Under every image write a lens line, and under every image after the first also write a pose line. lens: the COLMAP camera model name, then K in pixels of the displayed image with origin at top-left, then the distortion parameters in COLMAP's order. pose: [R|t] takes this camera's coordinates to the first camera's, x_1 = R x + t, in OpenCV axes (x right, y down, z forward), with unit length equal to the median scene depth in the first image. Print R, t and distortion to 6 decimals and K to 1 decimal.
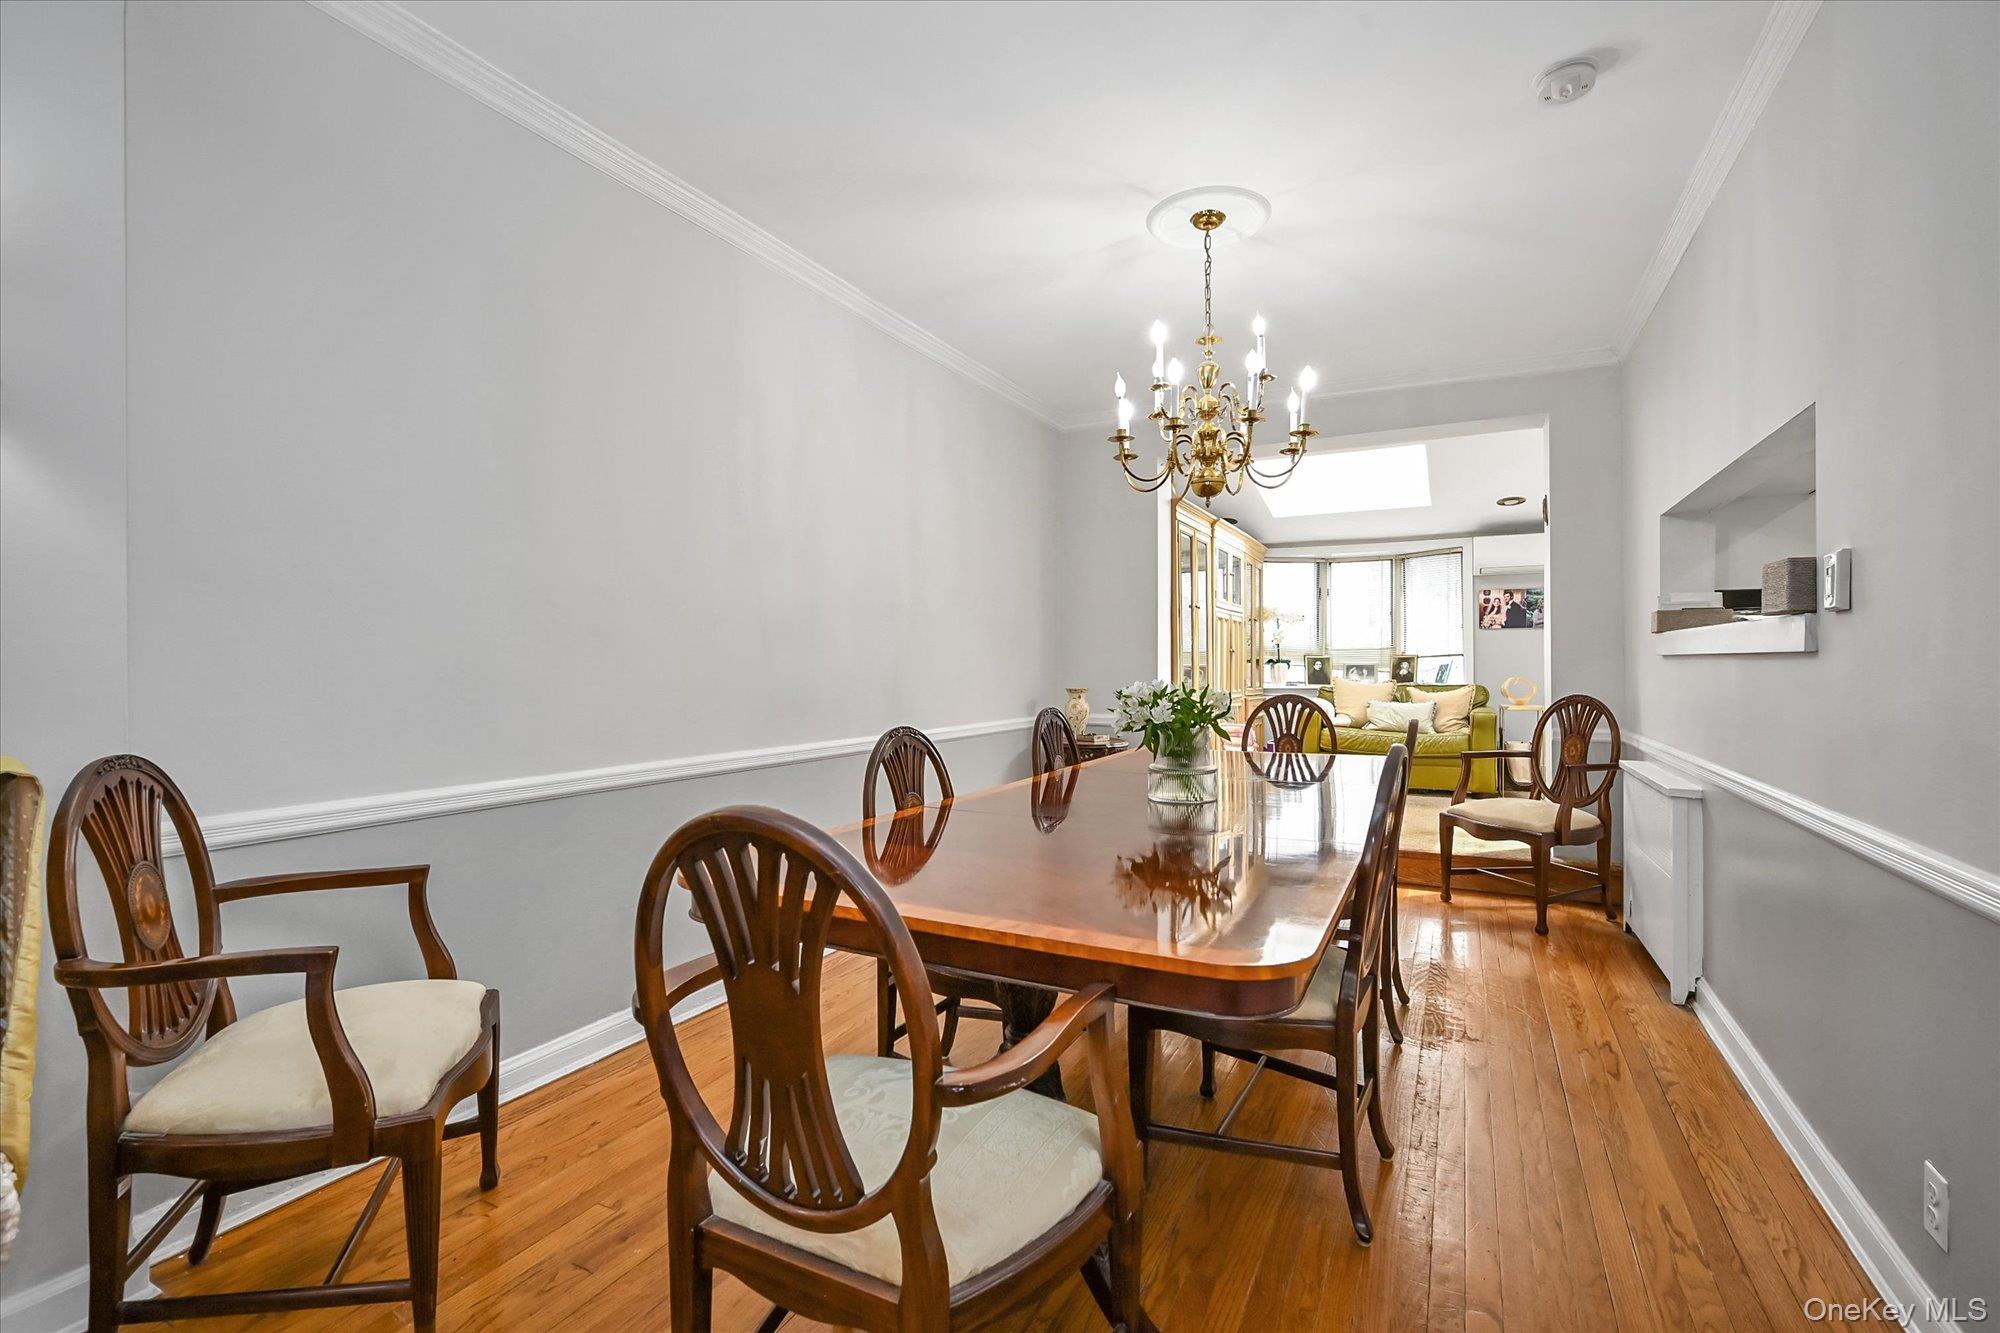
lens RADIAL K [[862.6, 0, 1010.4], [0, 862.6, 668.0], [0, 0, 1]] dist [0.003244, 0.000363]
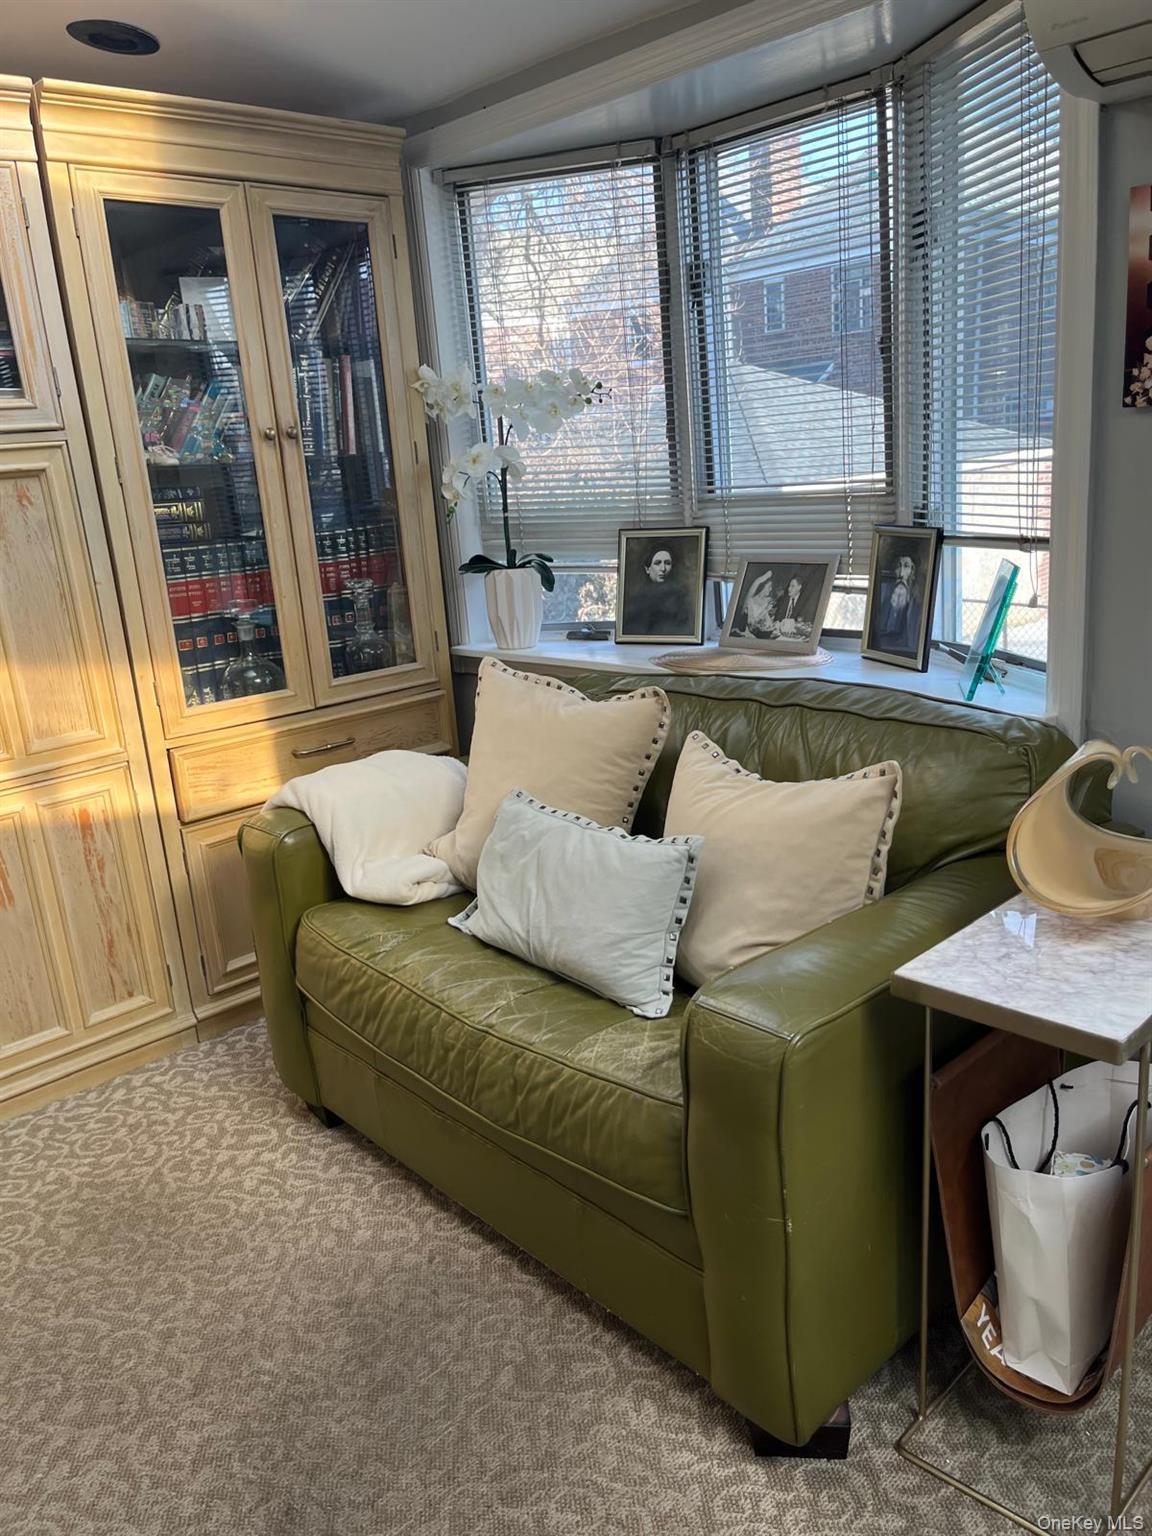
lens RADIAL K [[1161.4, 0, 589.4], [0, 1161.4, 771.4], [0, 0, 1]] dist [0.035448, -0.023449]
pose [[0.937195, 0.025553, -0.347870, 0.654910], [0.073213, 0.960686, 0.267810, -0.057954], [0.341037, -0.276459, 0.898479, 0.888021]]
